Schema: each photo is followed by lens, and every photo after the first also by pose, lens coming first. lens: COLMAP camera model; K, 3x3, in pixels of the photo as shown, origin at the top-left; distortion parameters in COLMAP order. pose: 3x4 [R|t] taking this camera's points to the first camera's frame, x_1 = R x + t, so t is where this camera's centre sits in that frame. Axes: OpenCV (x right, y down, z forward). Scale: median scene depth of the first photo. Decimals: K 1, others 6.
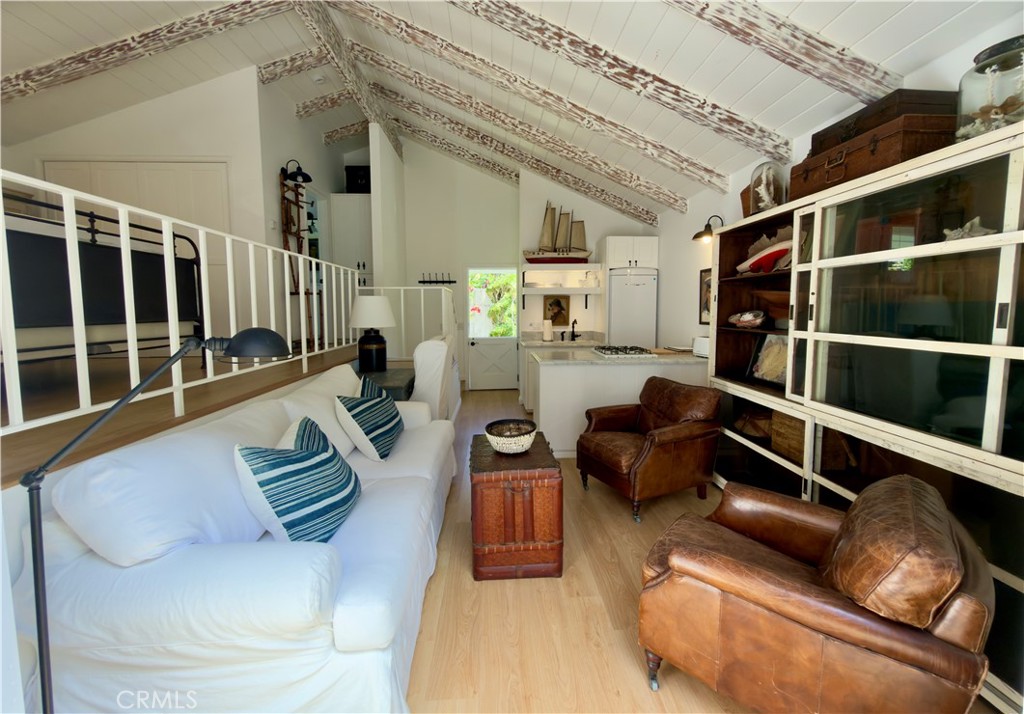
lens RADIAL K [[407.6, 0, 512.2], [0, 407.6, 340.2], [0, 0, 1]] dist [0.000418, -0.000092]
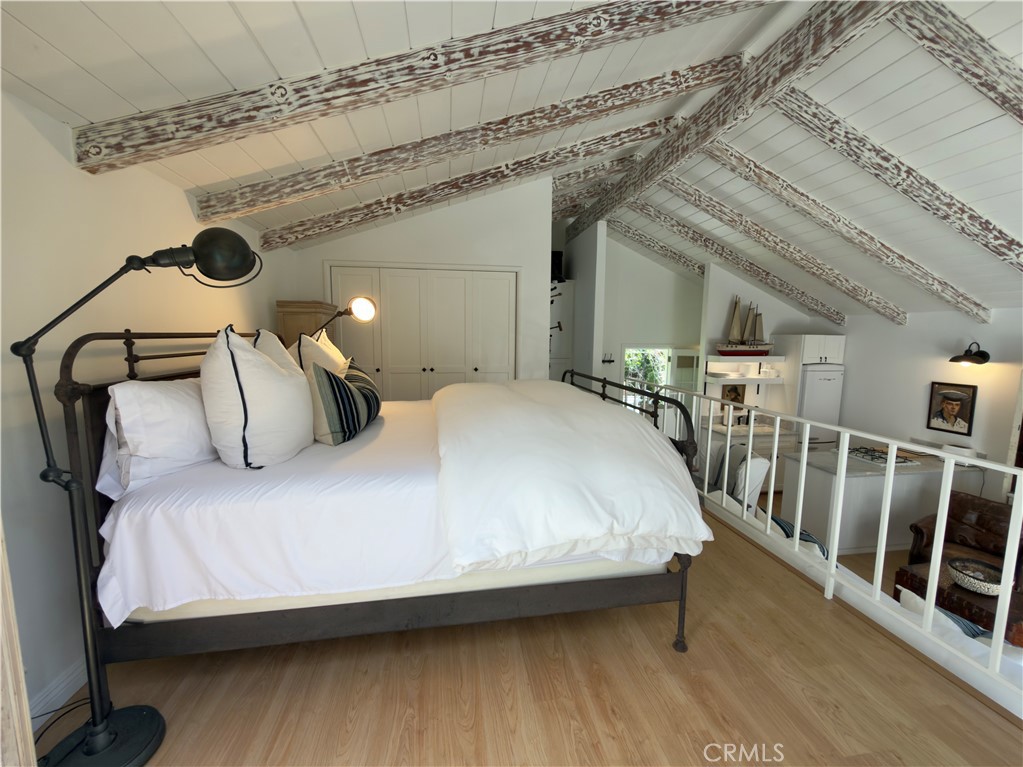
lens RADIAL K [[407.6, 0, 512.7], [0, 407.6, 383.1], [0, 0, 1]] dist [-0.000595, -0.000054]
pose [[0.994026, 0.001882, 0.109124, -0.951254], [-0.005948, 0.999300, 0.036947, -0.234066], [-0.108978, -0.037375, 0.993341, 0.000202]]
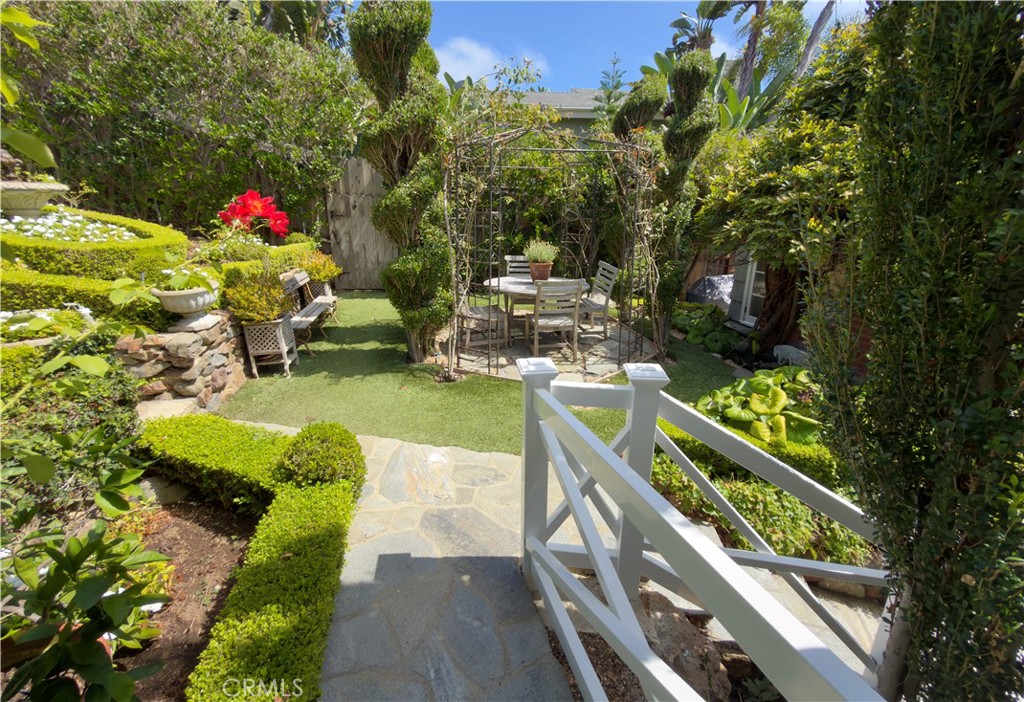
lens RADIAL K [[406.4, 0, 515.7], [0, 406.4, 314.8], [0, 0, 1]] dist [0.002751, 0.000403]
pose [[0.969593, -0.066673, 0.235466, -0.091346], [0.020218, 0.980707, 0.194435, -0.148044], [-0.243886, -0.183762, 0.952235, 1.957896]]
